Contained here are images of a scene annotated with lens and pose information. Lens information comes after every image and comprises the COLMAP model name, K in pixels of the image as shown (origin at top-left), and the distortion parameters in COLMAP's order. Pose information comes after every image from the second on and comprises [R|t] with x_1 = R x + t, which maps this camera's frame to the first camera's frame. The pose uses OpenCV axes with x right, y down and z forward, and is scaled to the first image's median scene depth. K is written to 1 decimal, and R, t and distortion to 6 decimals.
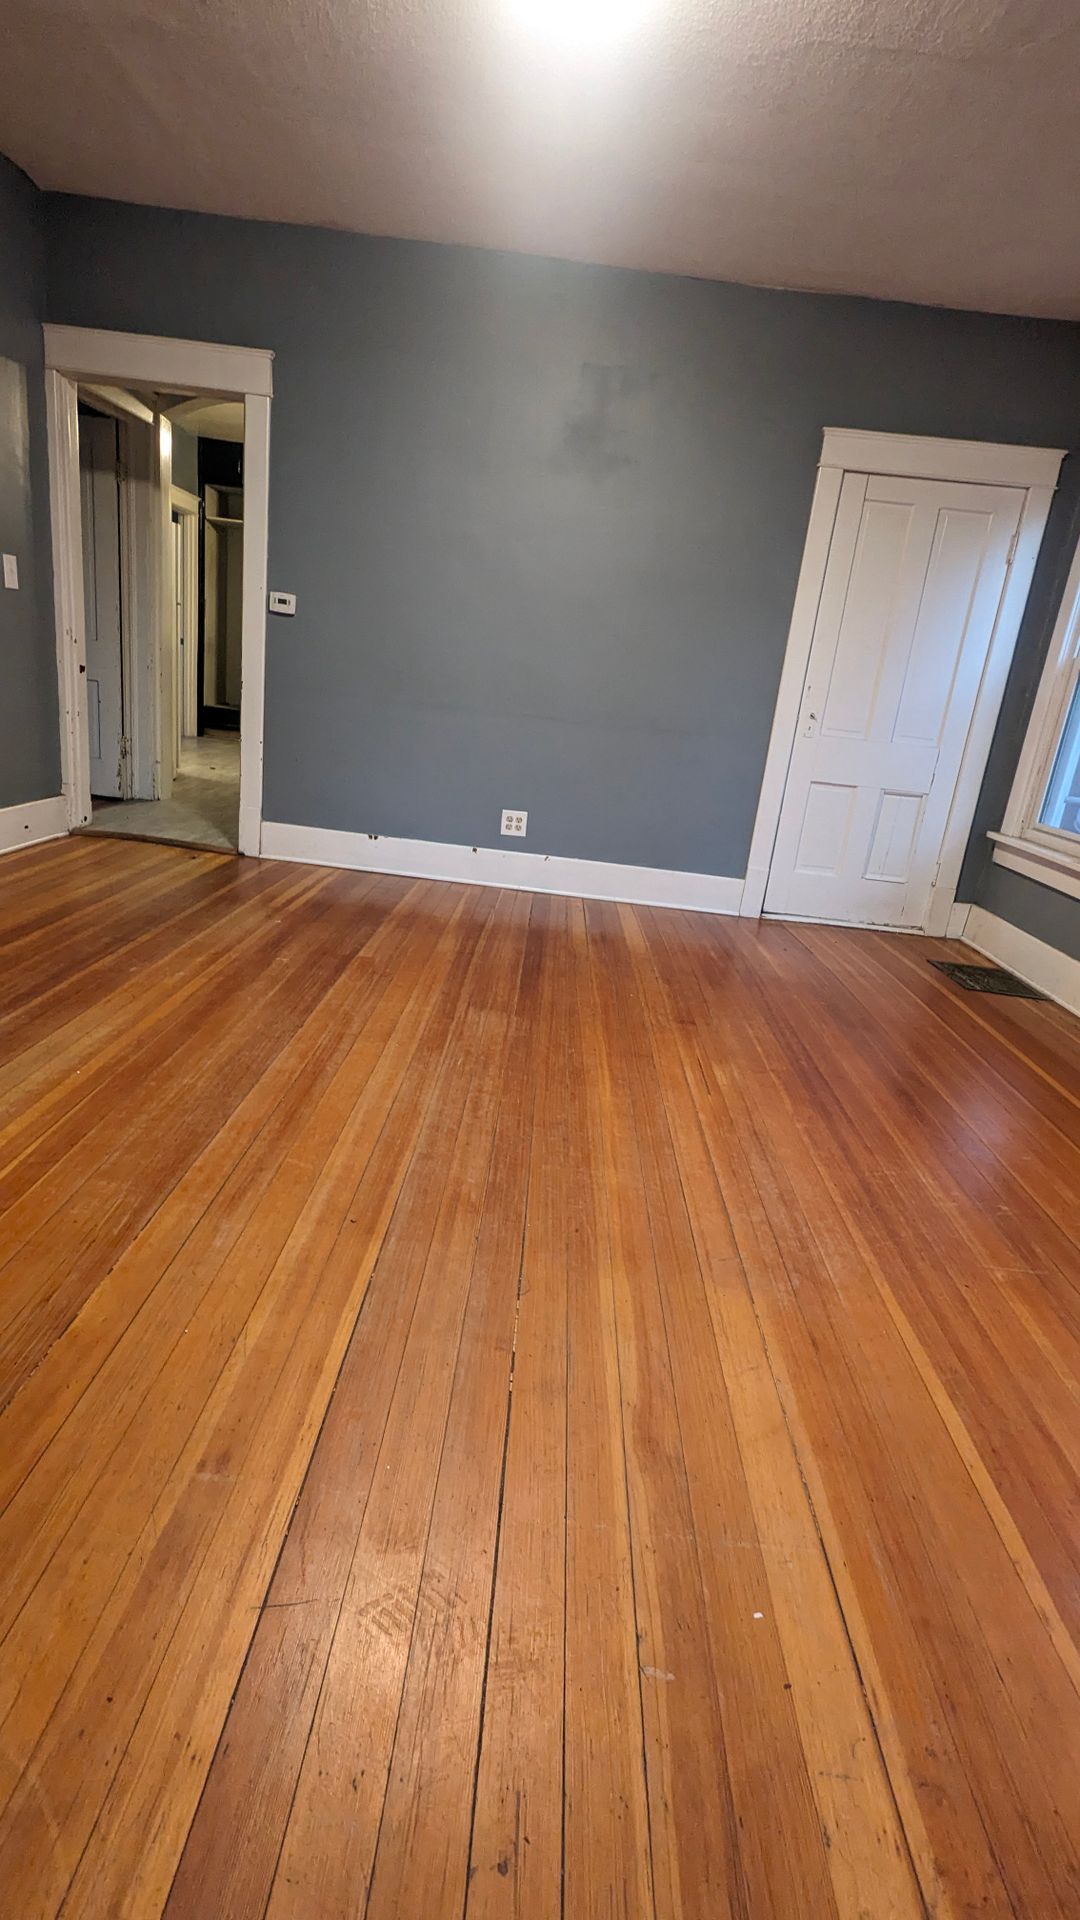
lens RADIAL K [[901.7, 0, 540.0], [0, 901.7, 960.0], [0, 0, 1]] dist [-0.003190, 0.000066]
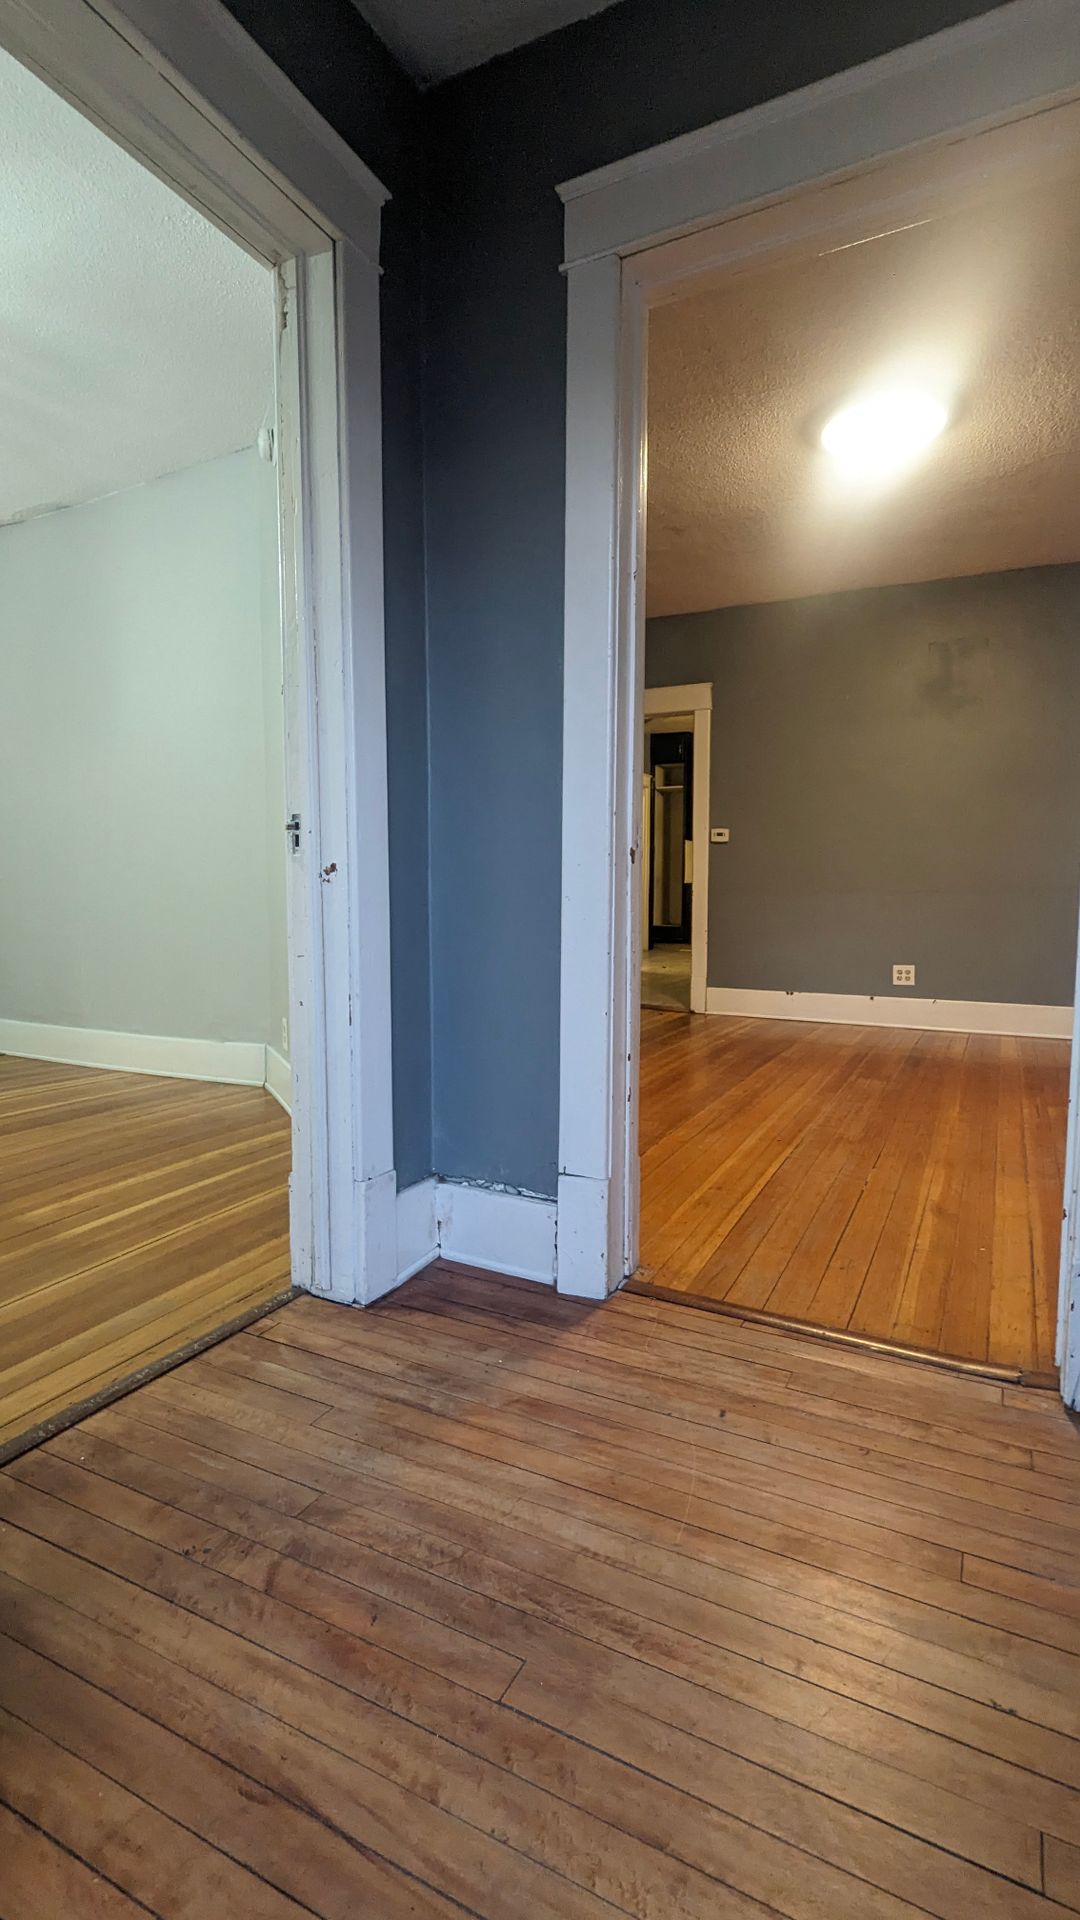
lens RADIAL K [[901.7, 0, 540.0], [0, 901.7, 960.0], [0, 0, 1]] dist [-0.003190, 0.000066]
pose [[0.896324, -0.078782, -0.436345, 0.069582], [-0.031224, 0.970431, -0.239349, 0.150521], [0.442299, 0.228159, 0.867361, -0.330697]]
